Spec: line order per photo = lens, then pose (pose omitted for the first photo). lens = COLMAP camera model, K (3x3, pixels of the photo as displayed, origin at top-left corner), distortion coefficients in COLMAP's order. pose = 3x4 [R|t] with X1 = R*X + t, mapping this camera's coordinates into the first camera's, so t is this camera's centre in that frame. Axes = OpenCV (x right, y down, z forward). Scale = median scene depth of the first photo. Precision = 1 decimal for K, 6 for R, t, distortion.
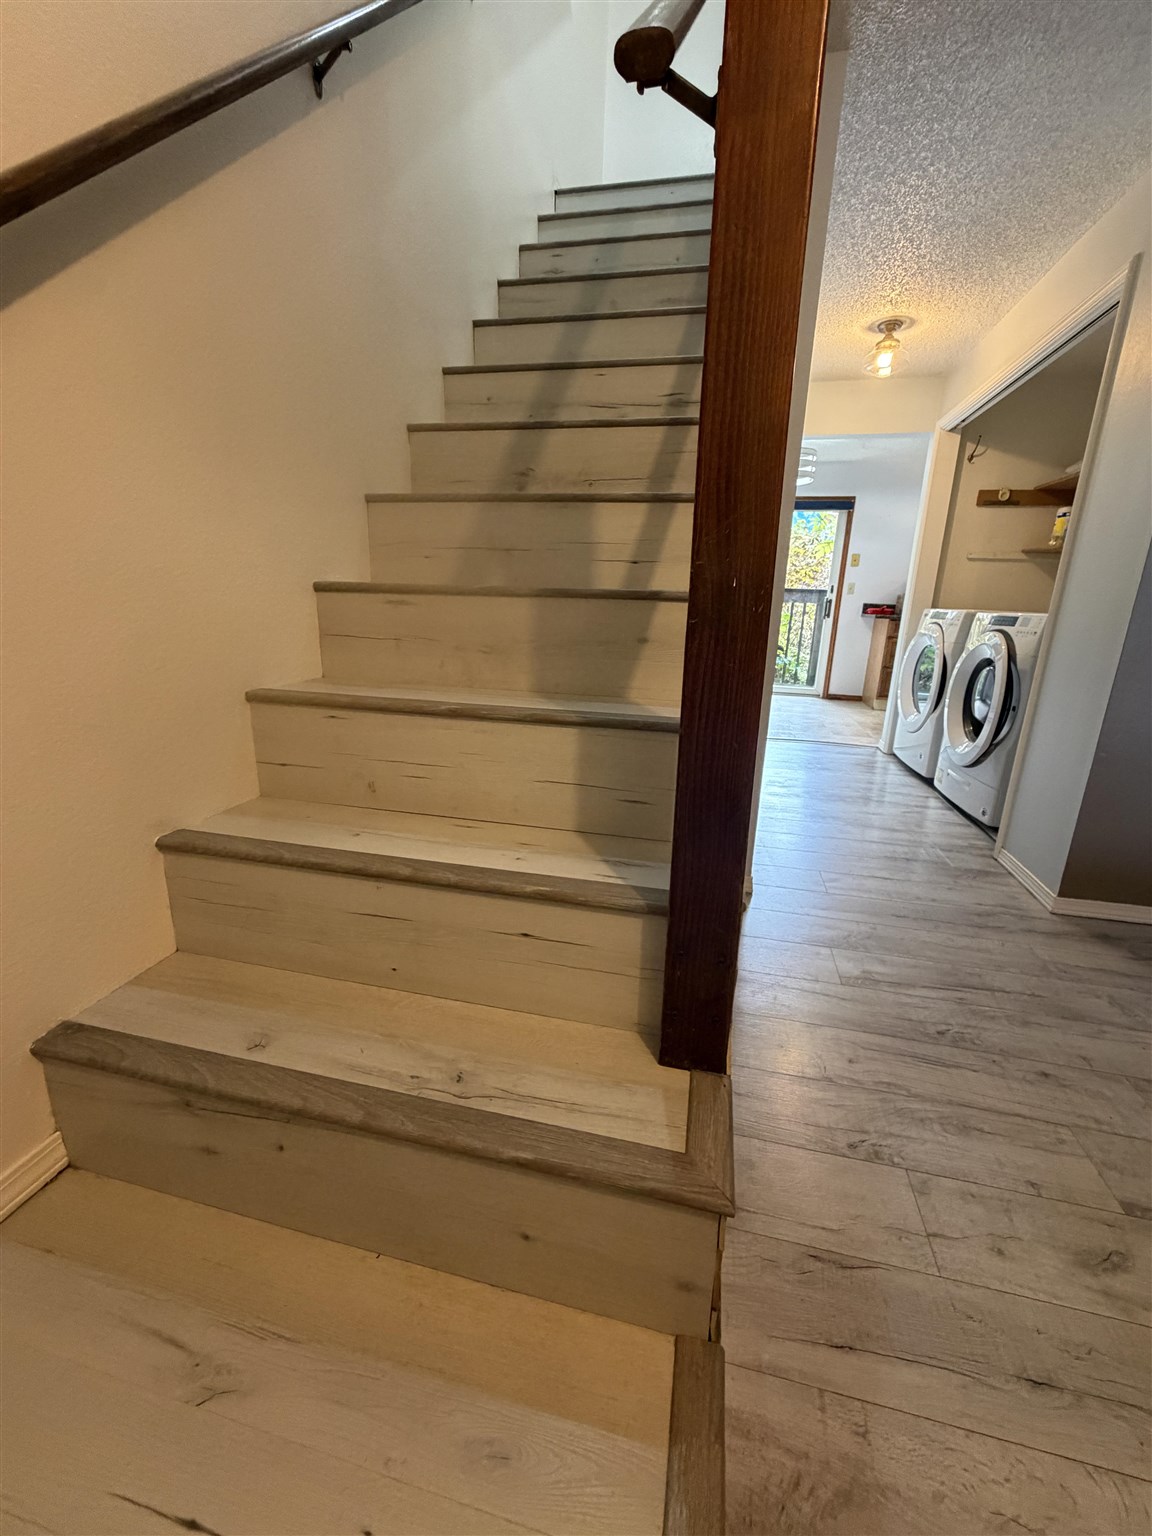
lens RADIAL K [[611.7, 0, 578.7], [0, 611.7, 764.8], [0, 0, 1]] dist [-0.001938, 0.000285]
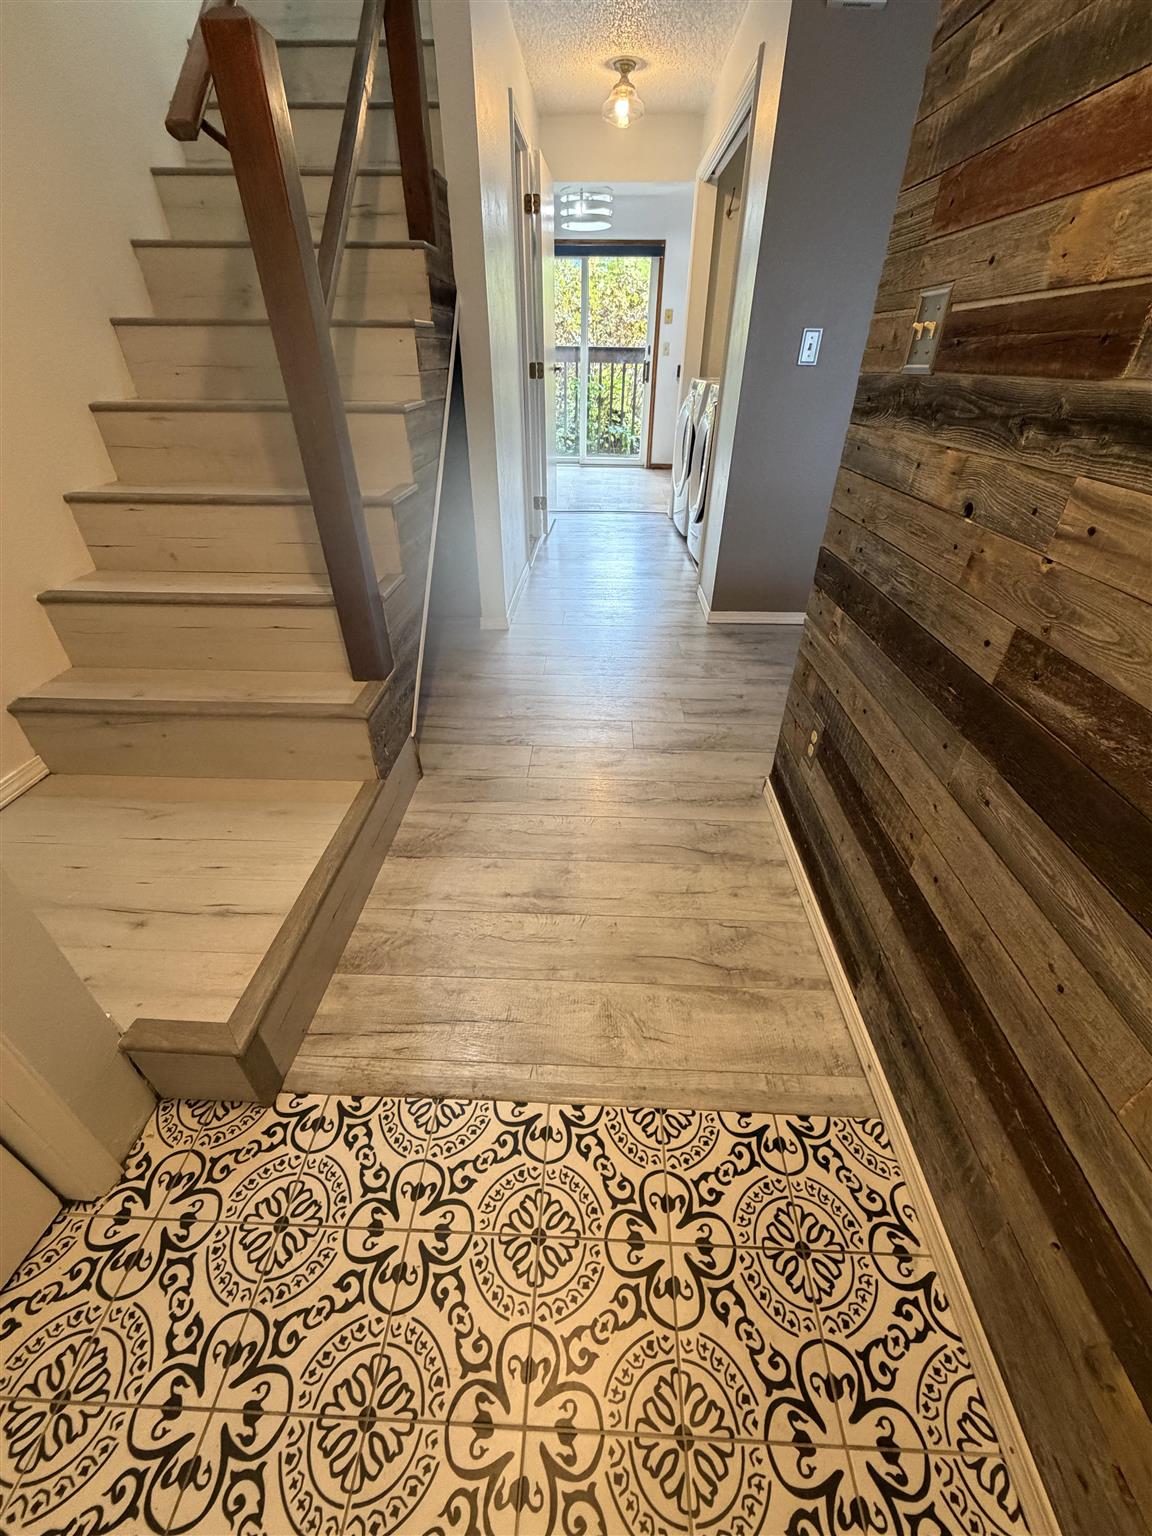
lens RADIAL K [[611.7, 0, 580.8], [0, 611.7, 763.3], [0, 0, 1]] dist [-0.001938, 0.000285]
pose [[0.981300, -0.125468, 0.145973, 0.142241], [0.071207, 0.941188, 0.330295, 0.033824], [-0.178830, -0.313724, 0.932522, -0.295642]]
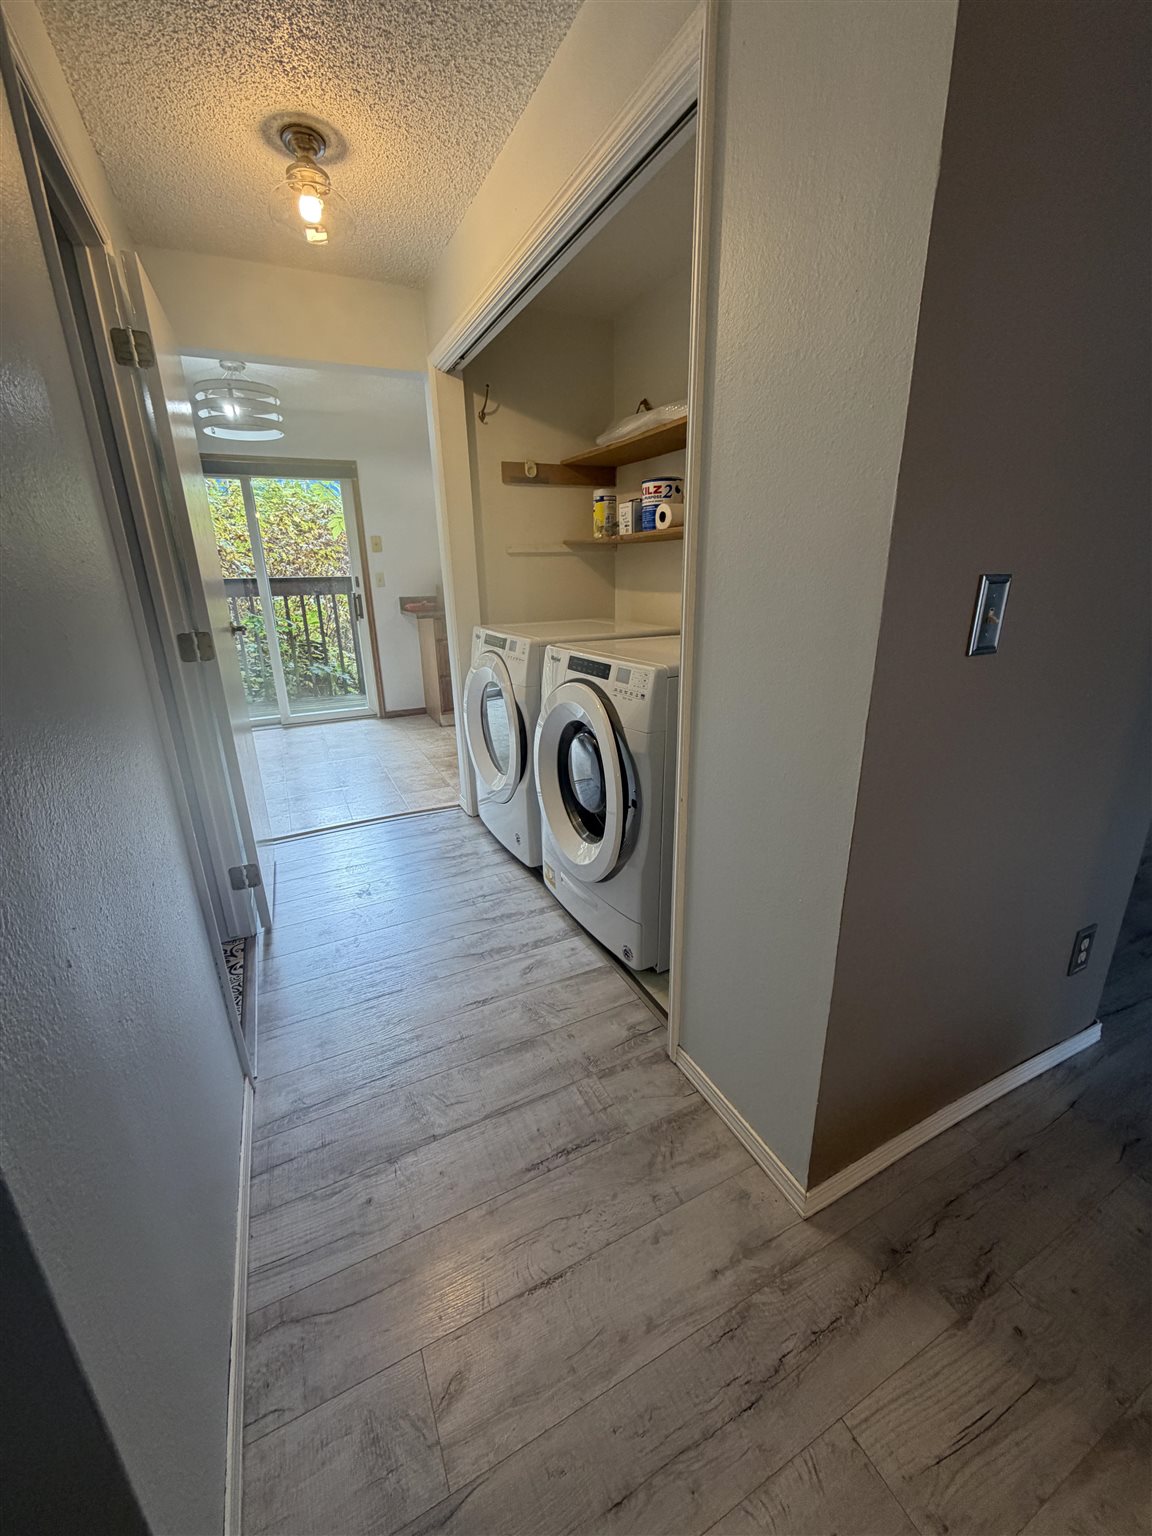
lens RADIAL K [[611.7, 0, 571.9], [0, 611.7, 762.2], [0, 0, 1]] dist [-0.001938, 0.000285]
pose [[0.779985, -0.240775, 0.577625, 0.251697], [0.210923, 0.970161, 0.119583, -0.204797], [-0.589182, 0.028562, 0.807496, 0.443037]]
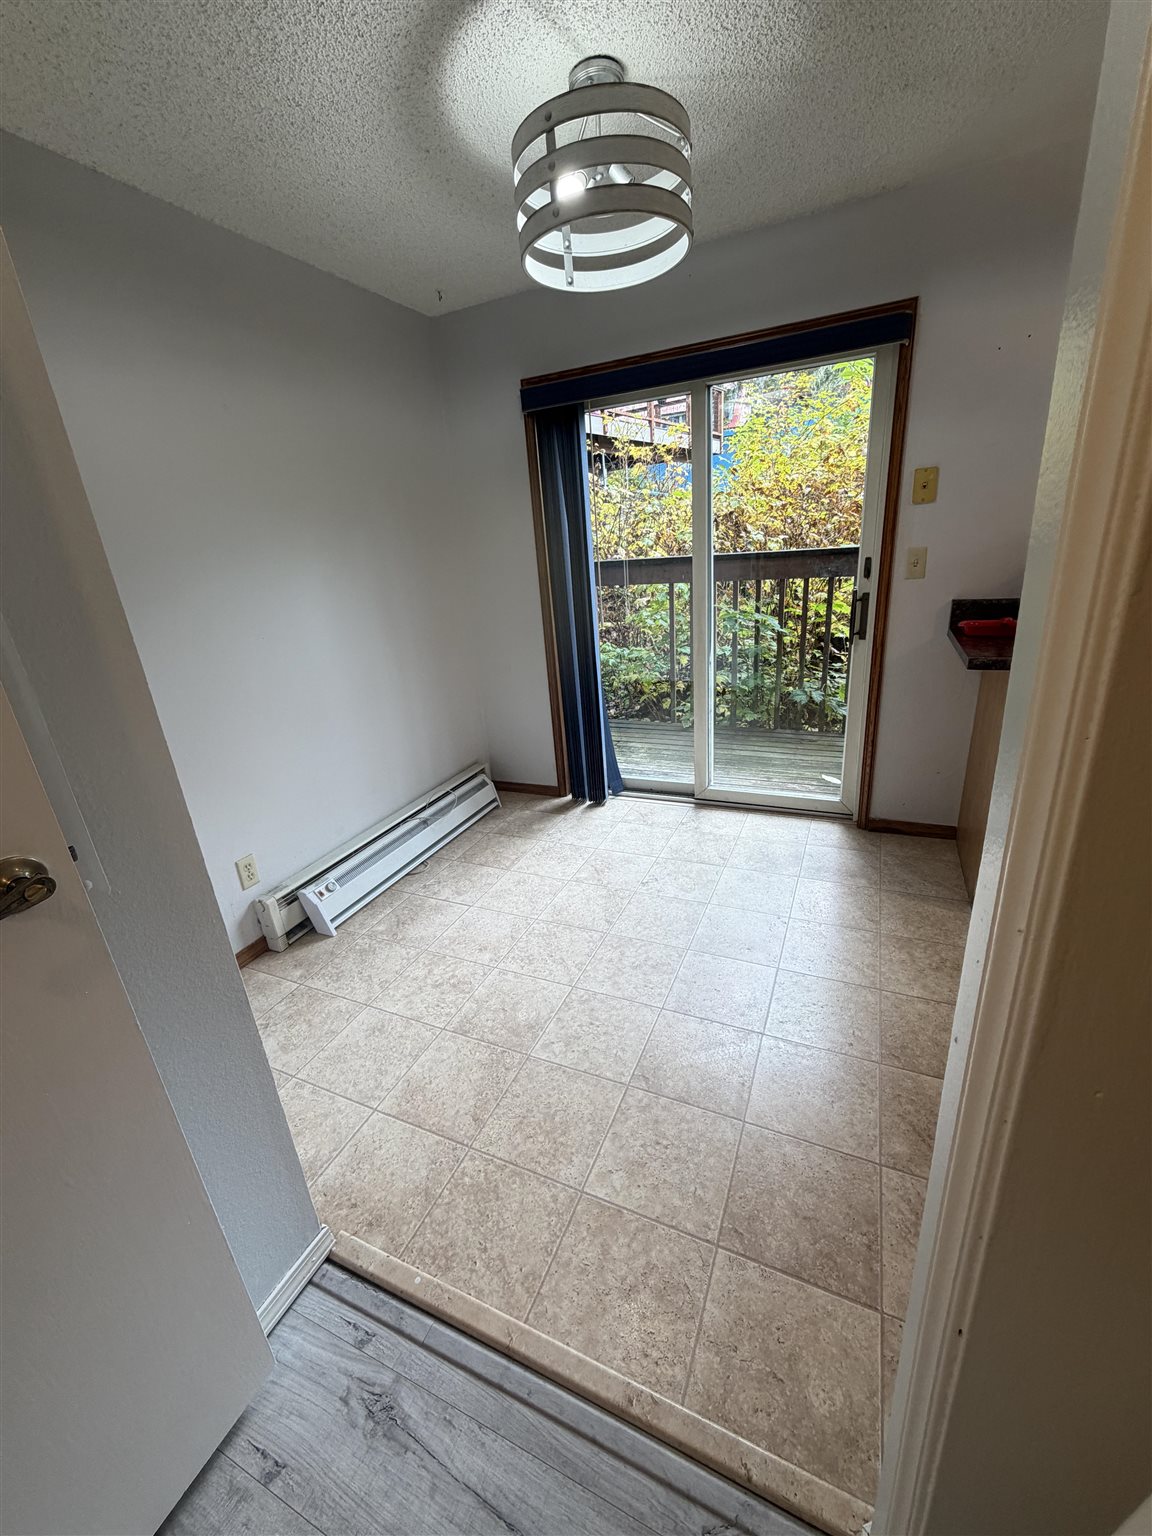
lens RADIAL K [[611.7, 0, 576.7], [0, 611.7, 760.6], [0, 0, 1]] dist [-0.001938, 0.000285]
pose [[0.974308, -0.031717, -0.222977, 0.656129], [0.049828, 0.995857, 0.076072, -0.420371], [0.219641, -0.085228, 0.971851, 1.178090]]
